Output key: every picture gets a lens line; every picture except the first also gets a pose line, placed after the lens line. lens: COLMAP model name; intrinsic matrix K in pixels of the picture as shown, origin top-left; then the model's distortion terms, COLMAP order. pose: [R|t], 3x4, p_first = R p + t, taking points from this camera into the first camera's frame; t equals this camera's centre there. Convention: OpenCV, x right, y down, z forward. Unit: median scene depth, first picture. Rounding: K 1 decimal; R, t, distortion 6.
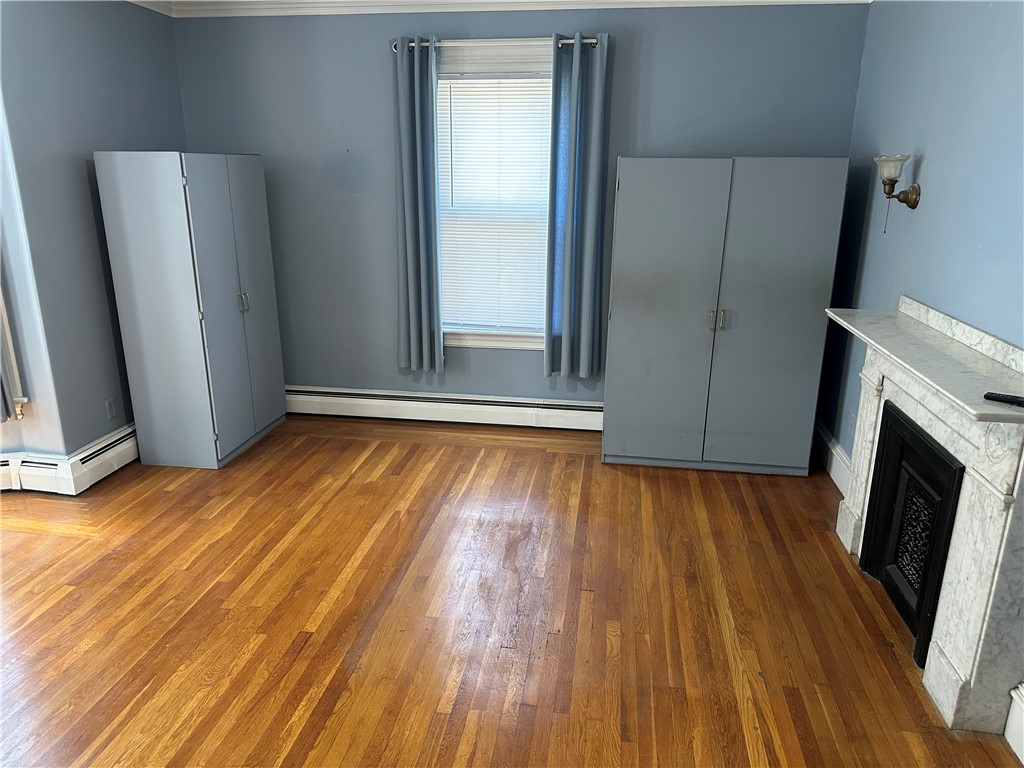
lens RADIAL K [[722.6, 0, 505.6], [0, 722.6, 380.3], [0, 0, 1]] dist [0.055460, -0.066328]
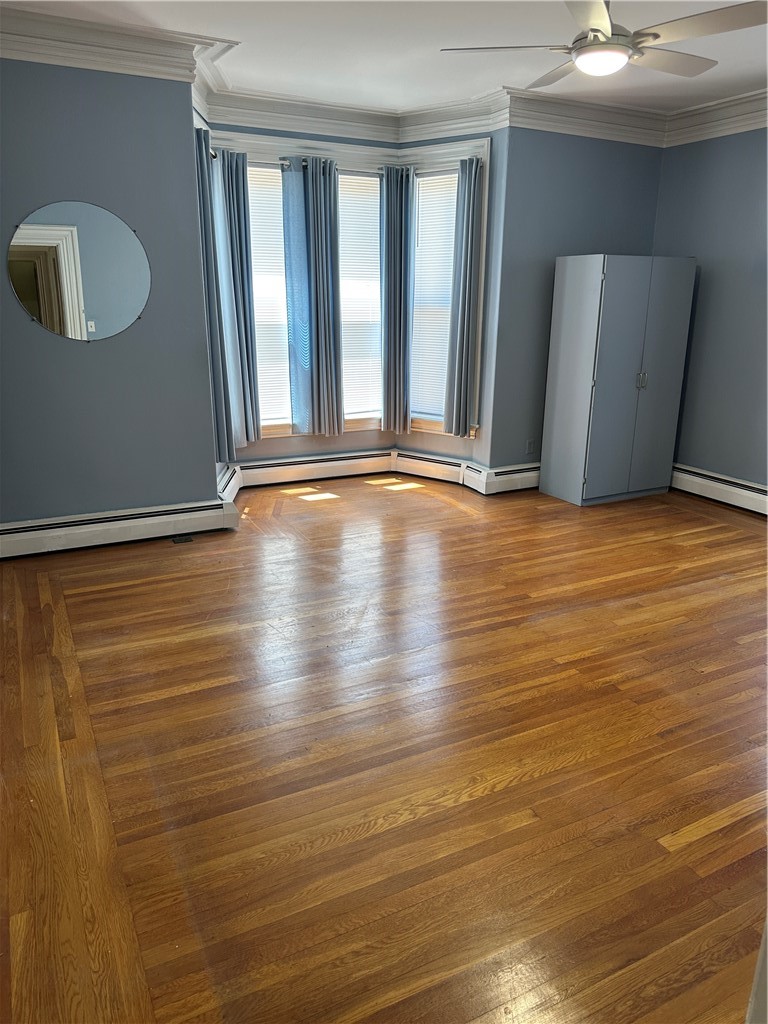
lens RADIAL K [[722.6, 0, 383.6], [0, 722.6, 511.6], [0, 0, 1]] dist [0.055460, -0.066328]
pose [[0.583568, 0.227972, -0.779408, 0.437860], [-0.226261, 0.967425, 0.113557, 0.071521], [0.779906, 0.110081, 0.616140, -0.055415]]
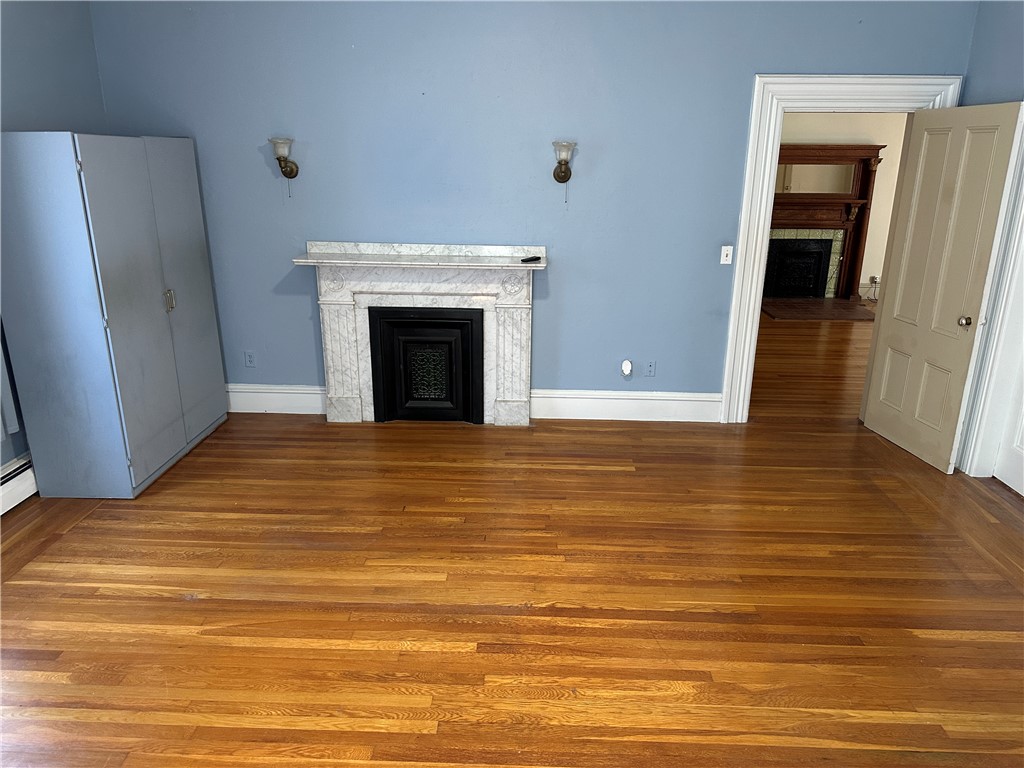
lens RADIAL K [[722.6, 0, 508.5], [0, 722.6, 381.0], [0, 0, 1]] dist [0.055460, -0.066328]
pose [[-0.115266, -0.300747, 0.946713, -0.775097], [0.269540, 0.907837, 0.321215, -0.188531], [-0.956066, 0.292202, -0.023579, 0.644645]]
